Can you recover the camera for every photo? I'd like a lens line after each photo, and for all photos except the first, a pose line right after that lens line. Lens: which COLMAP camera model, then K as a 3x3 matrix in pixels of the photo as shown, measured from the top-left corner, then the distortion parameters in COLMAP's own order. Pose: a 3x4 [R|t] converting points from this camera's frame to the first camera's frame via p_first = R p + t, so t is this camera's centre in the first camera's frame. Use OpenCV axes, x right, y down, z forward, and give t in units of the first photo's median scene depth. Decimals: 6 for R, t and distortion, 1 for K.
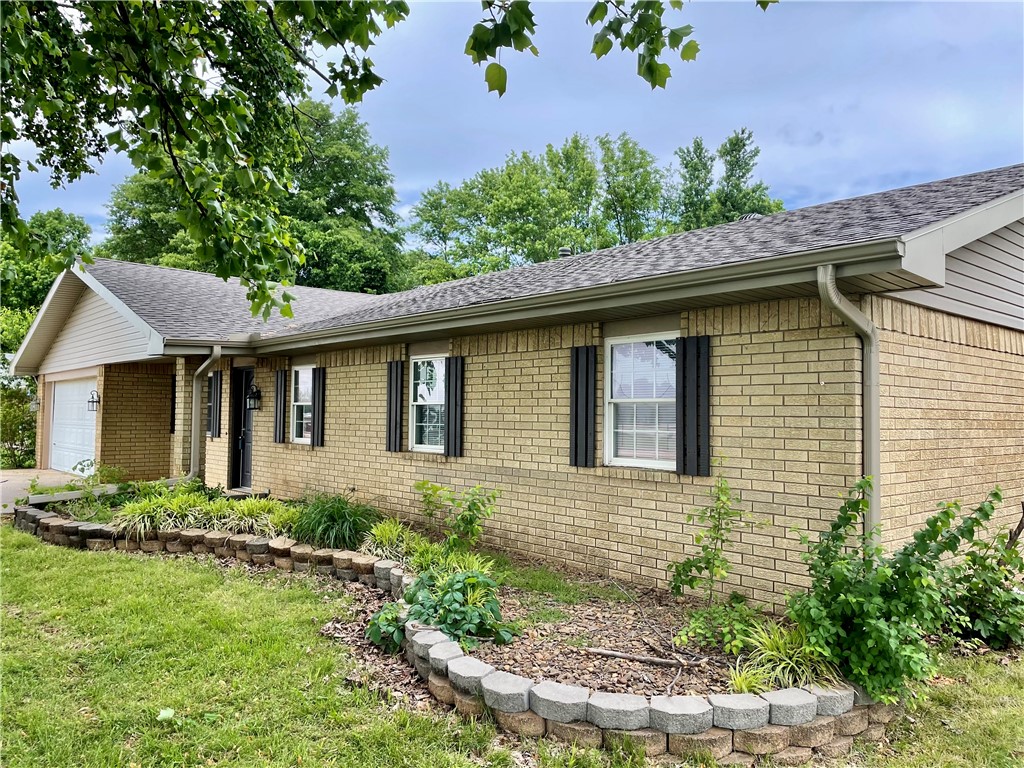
lens RADIAL K [[768.4, 0, 511.0], [0, 768.4, 380.3], [0, 0, 1]] dist [0.093783, -0.113562]
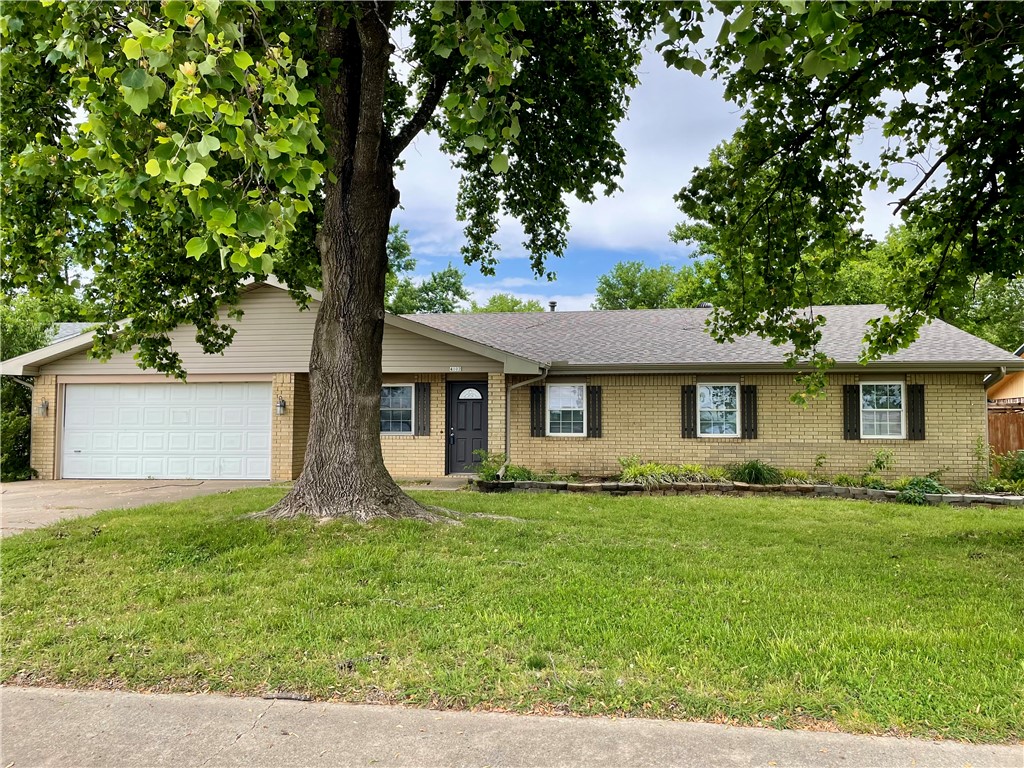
lens RADIAL K [[768.9, 0, 512.6], [0, 768.9, 375.9], [0, 0, 1]] dist [0.092893, -0.115001]
pose [[0.761620, 0.036635, 0.646988, -1.802147], [-0.025793, 0.999323, -0.026222, 0.011813], [-0.647511, 0.003283, 0.762049, -0.060348]]
